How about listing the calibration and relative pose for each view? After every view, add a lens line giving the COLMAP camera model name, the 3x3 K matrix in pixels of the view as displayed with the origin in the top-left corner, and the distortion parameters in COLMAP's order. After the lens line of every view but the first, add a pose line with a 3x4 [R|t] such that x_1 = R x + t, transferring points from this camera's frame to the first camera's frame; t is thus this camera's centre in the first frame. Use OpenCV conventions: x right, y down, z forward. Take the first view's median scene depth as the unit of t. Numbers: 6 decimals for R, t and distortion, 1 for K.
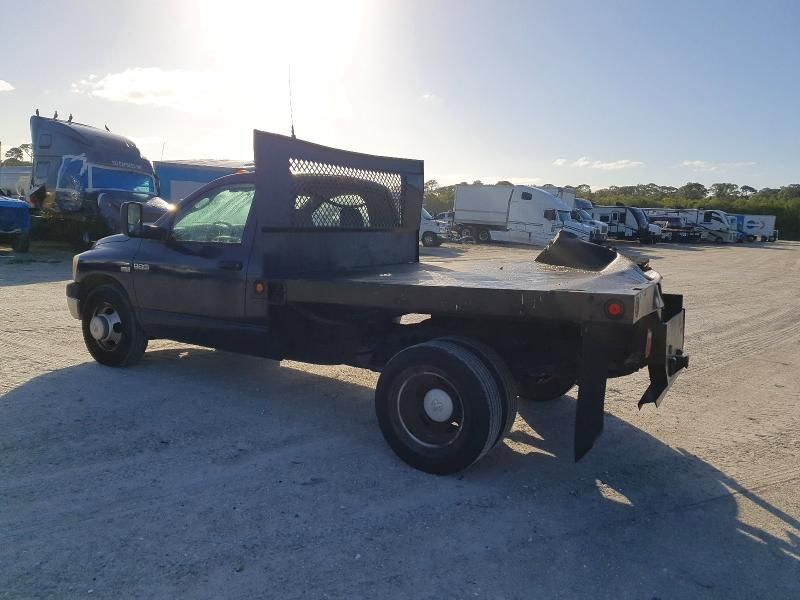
lens RADIAL K [[633.5, 0, 400.0], [0, 633.5, 300.0], [0, 0, 1]] dist [-0.039323, 0.137956]
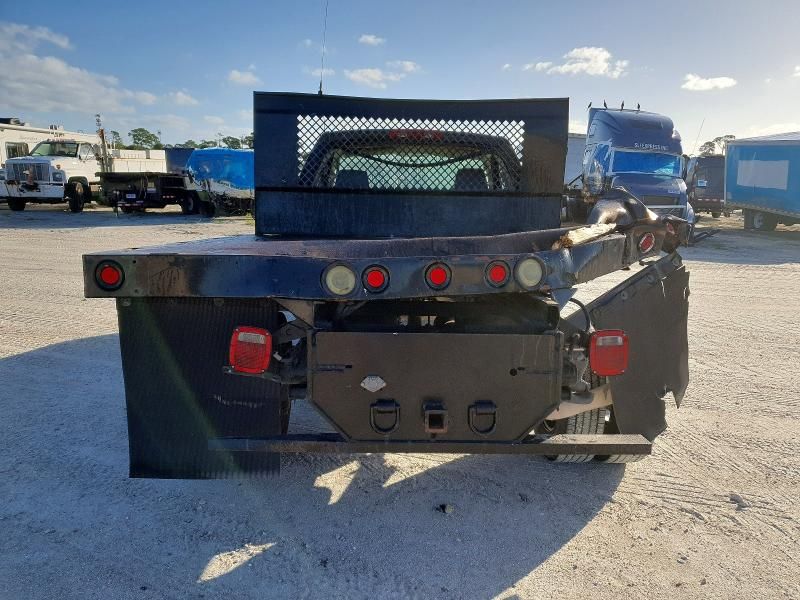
lens RADIAL K [[633.5, 0, 400.0], [0, 633.5, 300.0], [0, 0, 1]] dist [-0.039323, 0.137956]
pose [[0.553238, 0.130850, -0.822682, 0.571566], [-0.119299, 0.989852, 0.077212, -0.027100], [0.824437, 0.055429, 0.563234, 0.448904]]
